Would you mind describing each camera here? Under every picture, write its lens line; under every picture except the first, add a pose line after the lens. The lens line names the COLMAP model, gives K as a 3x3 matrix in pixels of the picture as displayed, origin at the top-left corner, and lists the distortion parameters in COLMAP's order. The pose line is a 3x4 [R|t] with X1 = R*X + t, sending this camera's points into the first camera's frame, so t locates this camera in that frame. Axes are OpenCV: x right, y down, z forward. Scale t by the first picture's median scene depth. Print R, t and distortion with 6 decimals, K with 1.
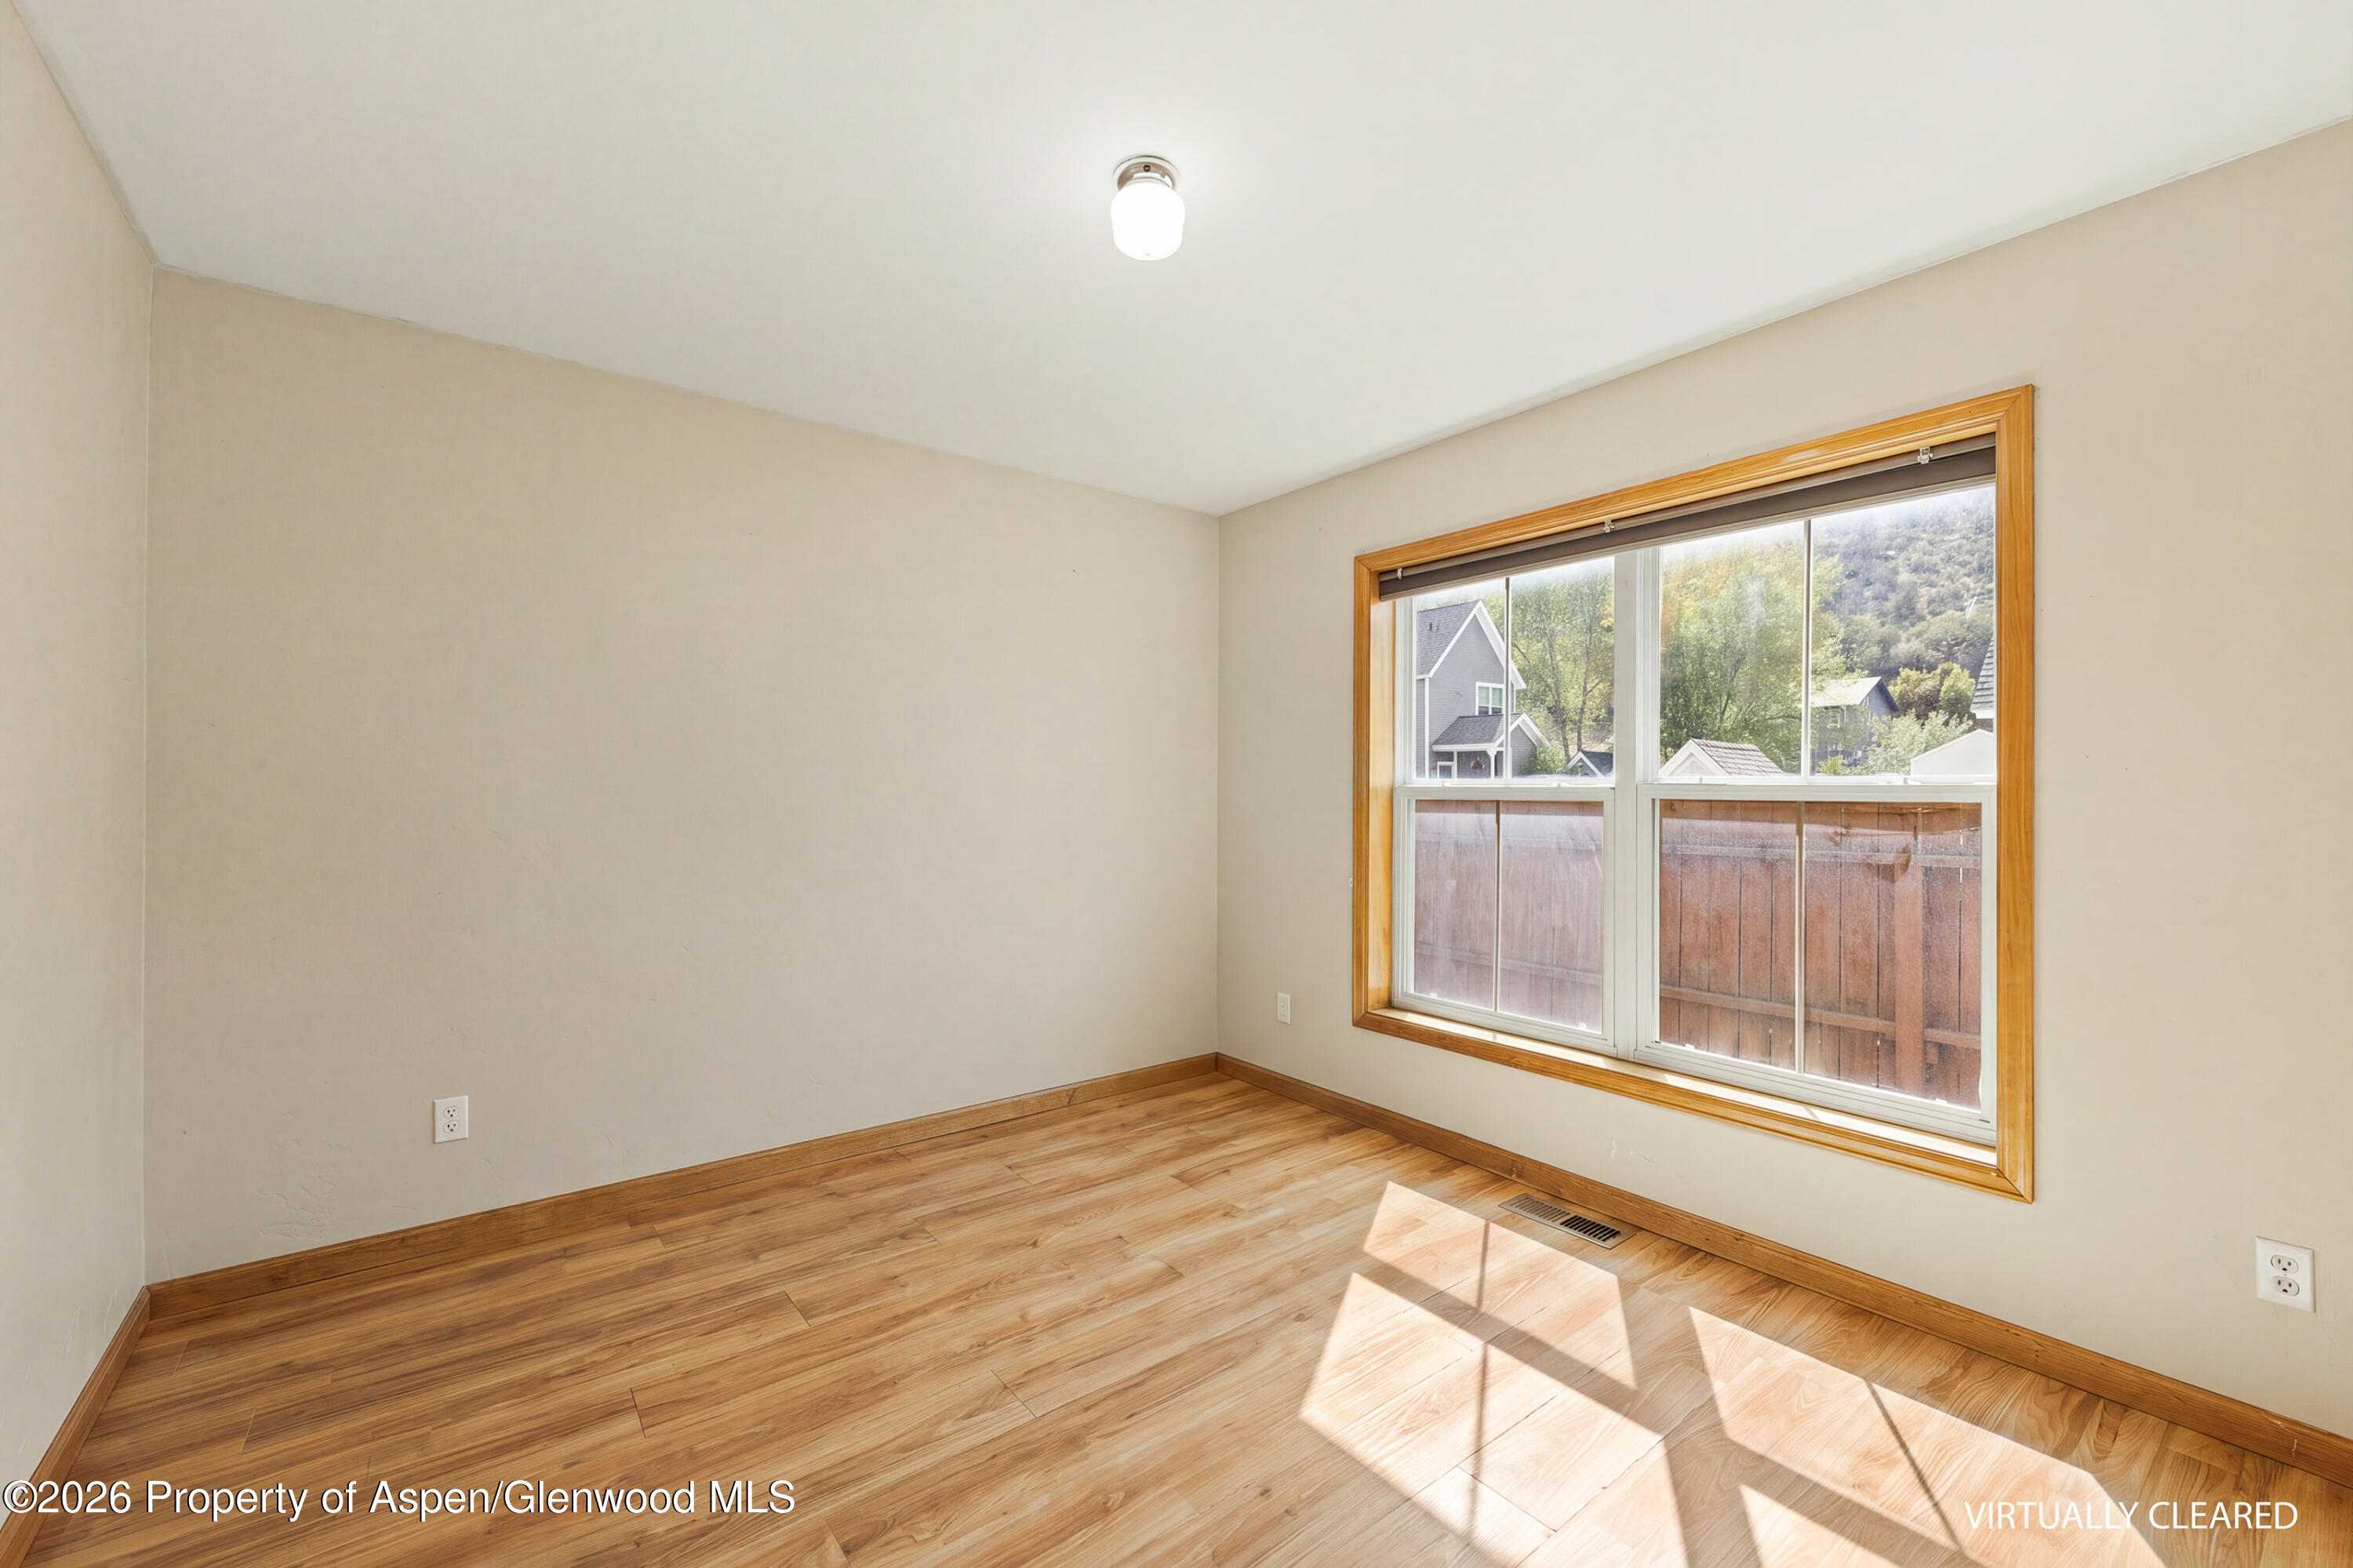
lens RADIAL K [[941.0, 0, 1176.5], [0, 941.0, 784.0], [0, 0, 1]] dist [0.025257, -0.009246]
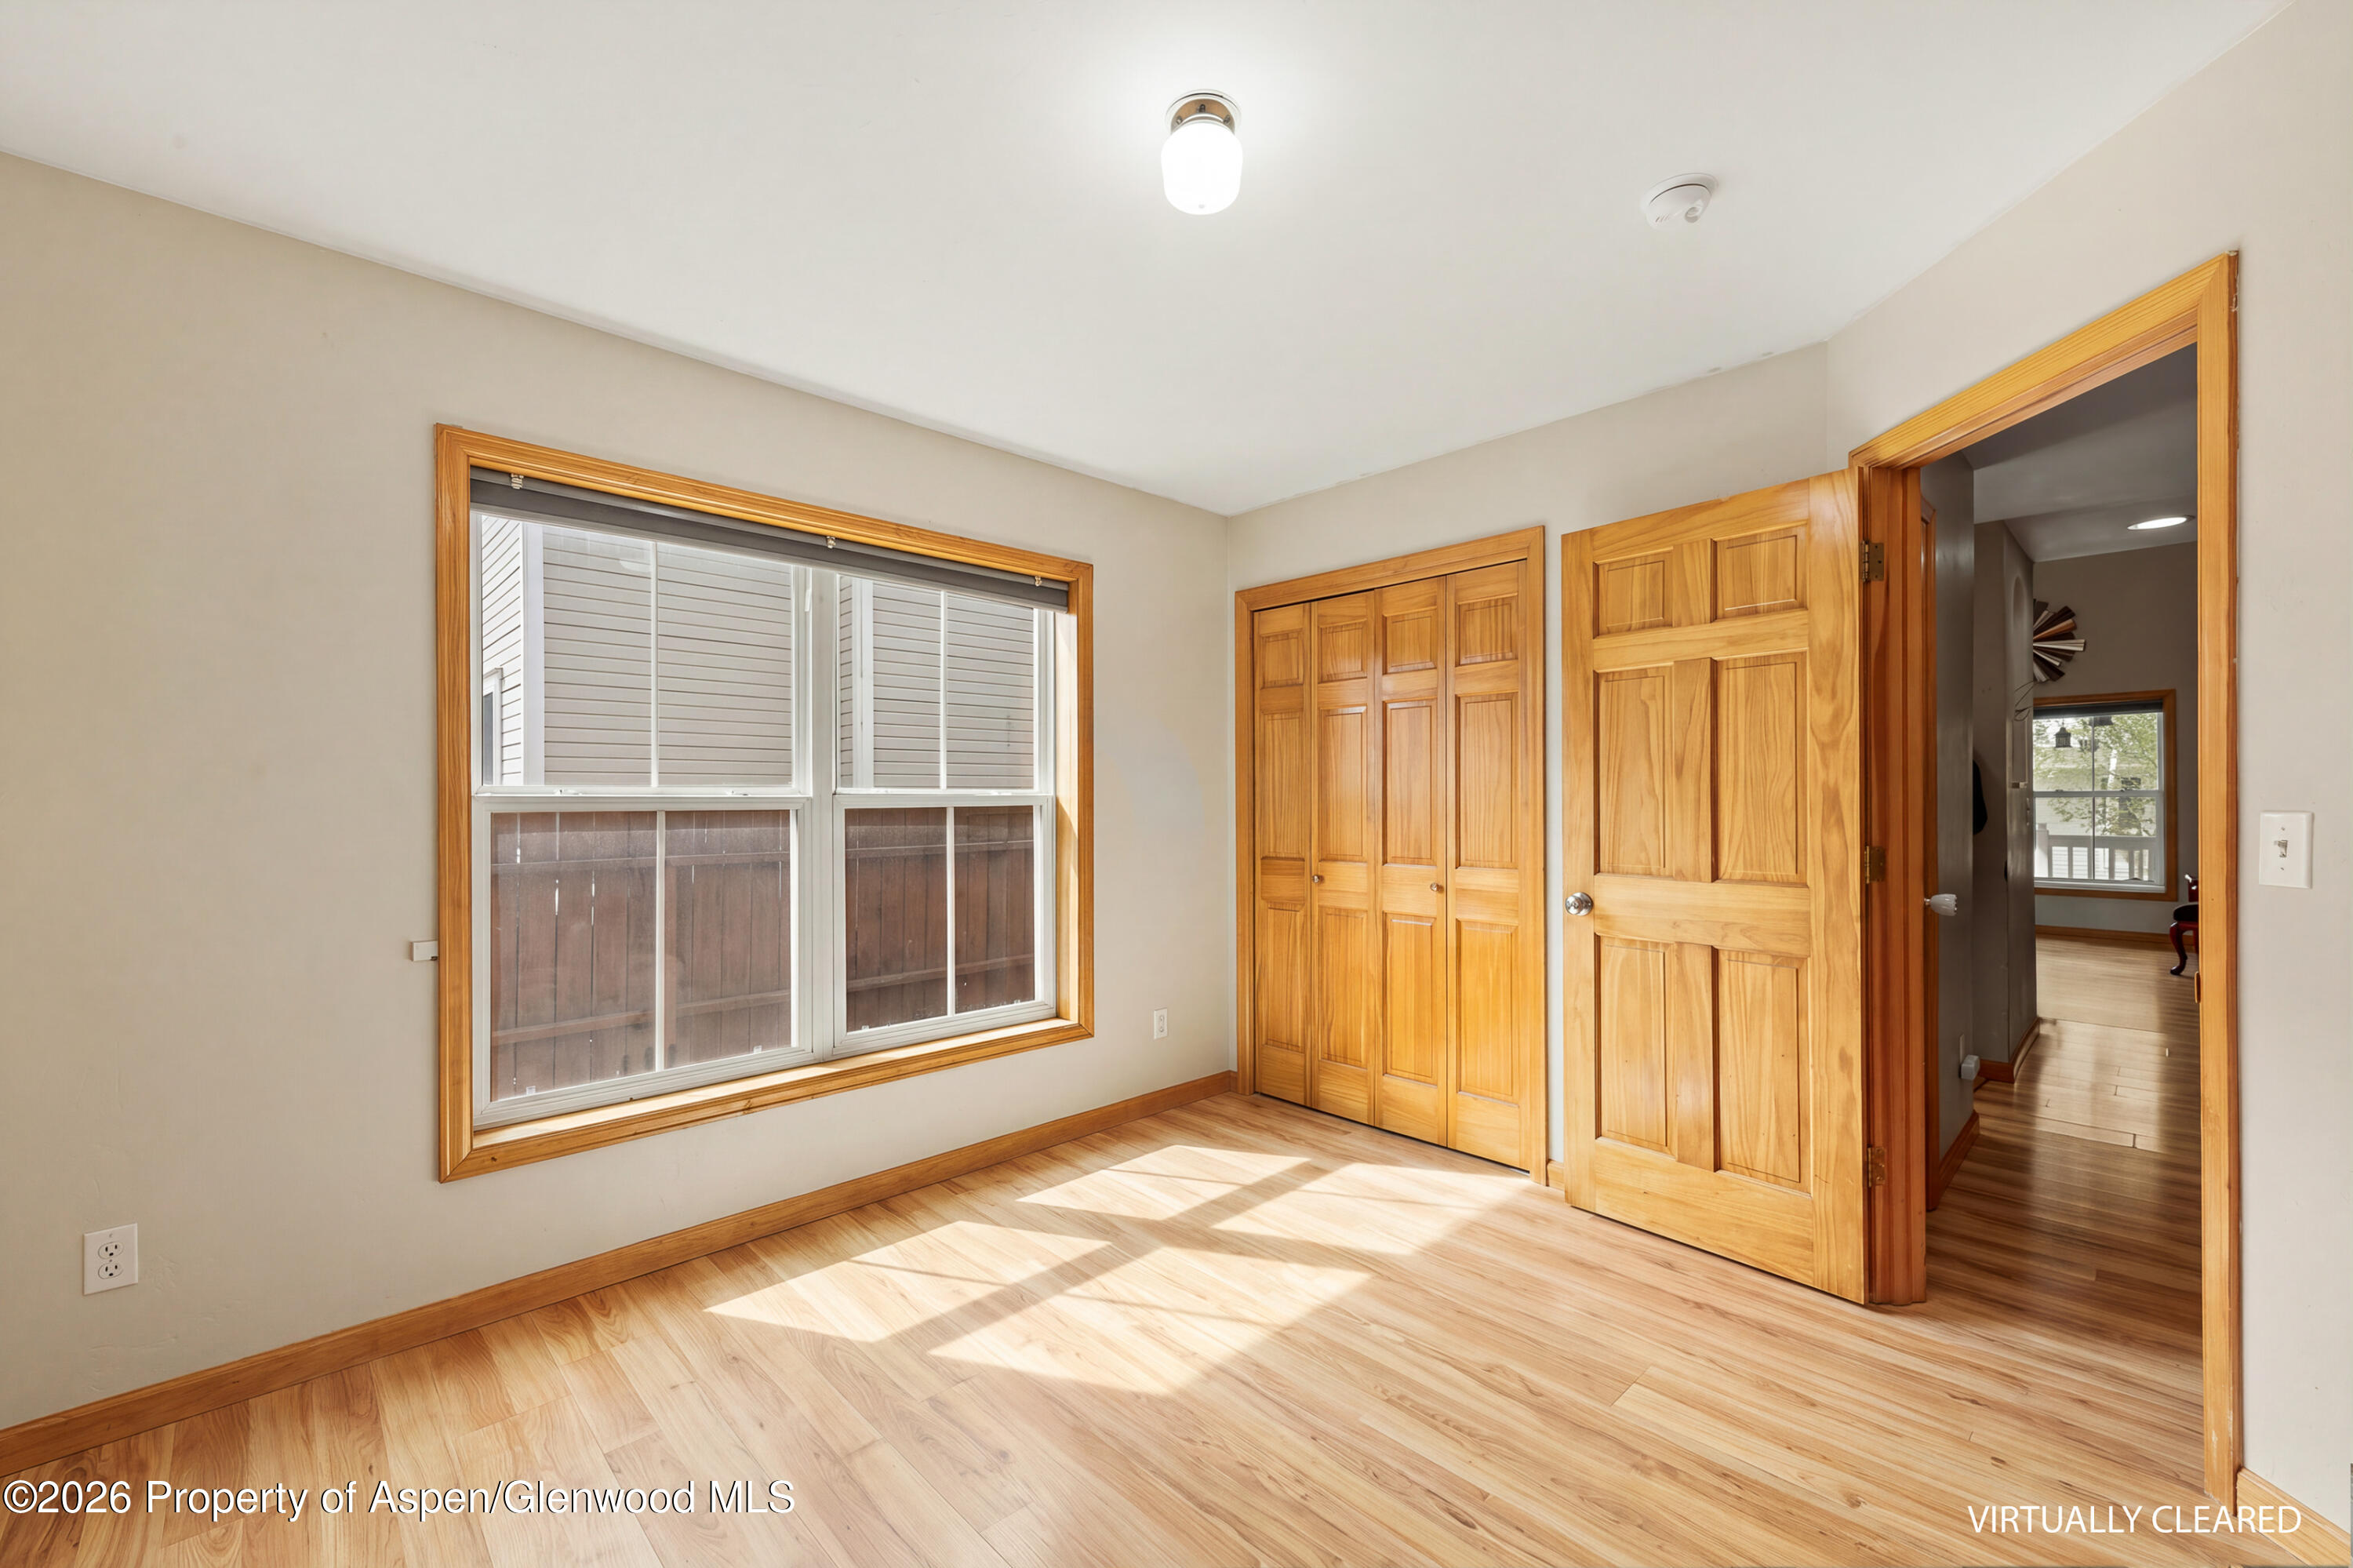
lens RADIAL K [[966.1, 0, 1185.7], [0, 966.1, 791.5], [0, 0, 1]] dist [-0.000295, -0.000182]
pose [[-0.112104, 0.007226, 0.993670, -0.656070], [0.002575, 0.999972, -0.006981, 0.006286], [-0.993693, 0.001776, -0.112120, 0.781262]]
